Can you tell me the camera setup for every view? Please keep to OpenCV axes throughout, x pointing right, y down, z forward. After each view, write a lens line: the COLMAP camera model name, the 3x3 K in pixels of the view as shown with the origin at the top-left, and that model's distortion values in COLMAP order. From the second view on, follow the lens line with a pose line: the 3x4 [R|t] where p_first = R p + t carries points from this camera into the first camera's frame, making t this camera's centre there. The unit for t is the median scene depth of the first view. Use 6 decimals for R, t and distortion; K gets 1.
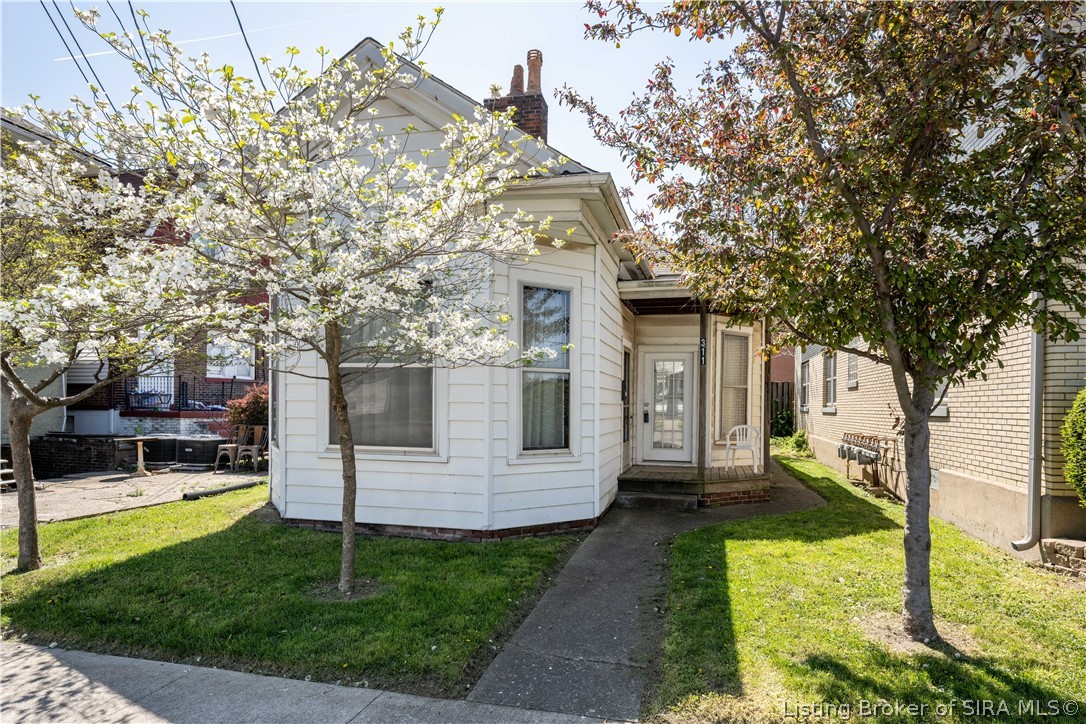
lens RADIAL K [[570.9, 0, 562.5], [0, 570.9, 412.5], [0, 0, 1]] dist [-0.000636, -0.000024]
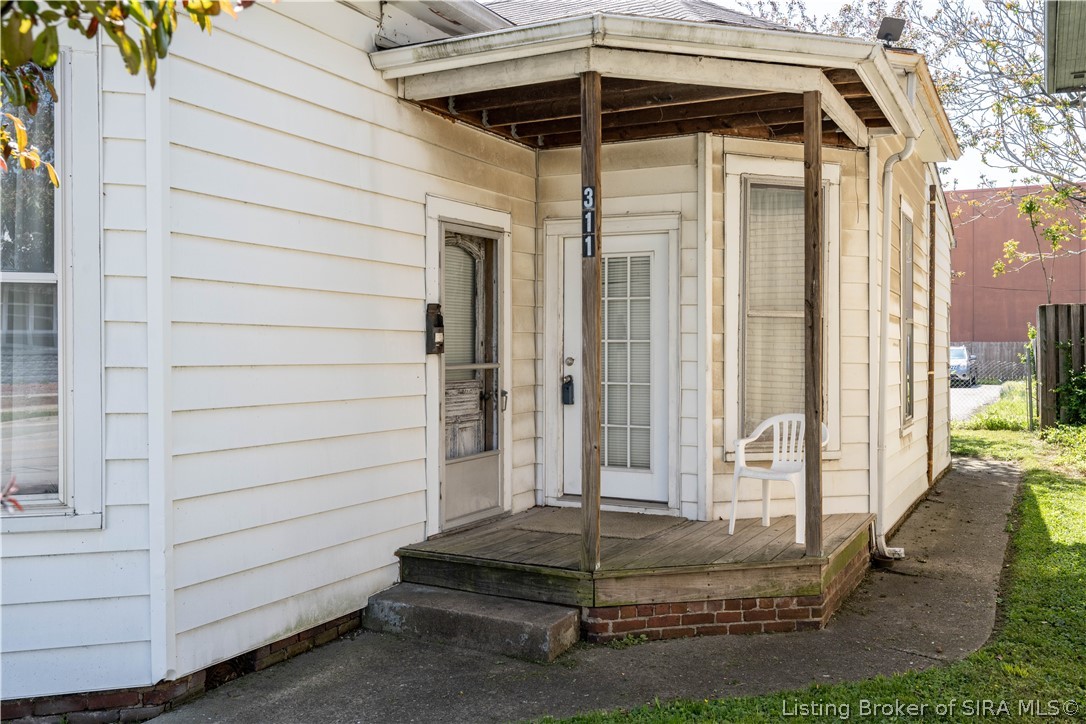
lens RADIAL K [[952.2, 0, 543.2], [0, 952.2, 357.9], [0, 0, 1]] dist [-0.003847, -0.000079]
pose [[0.971749, -0.005325, -0.235955, 0.341428], [0.003254, 0.999953, -0.009165, -0.012088], [0.235993, 0.008139, 0.971721, 0.370564]]
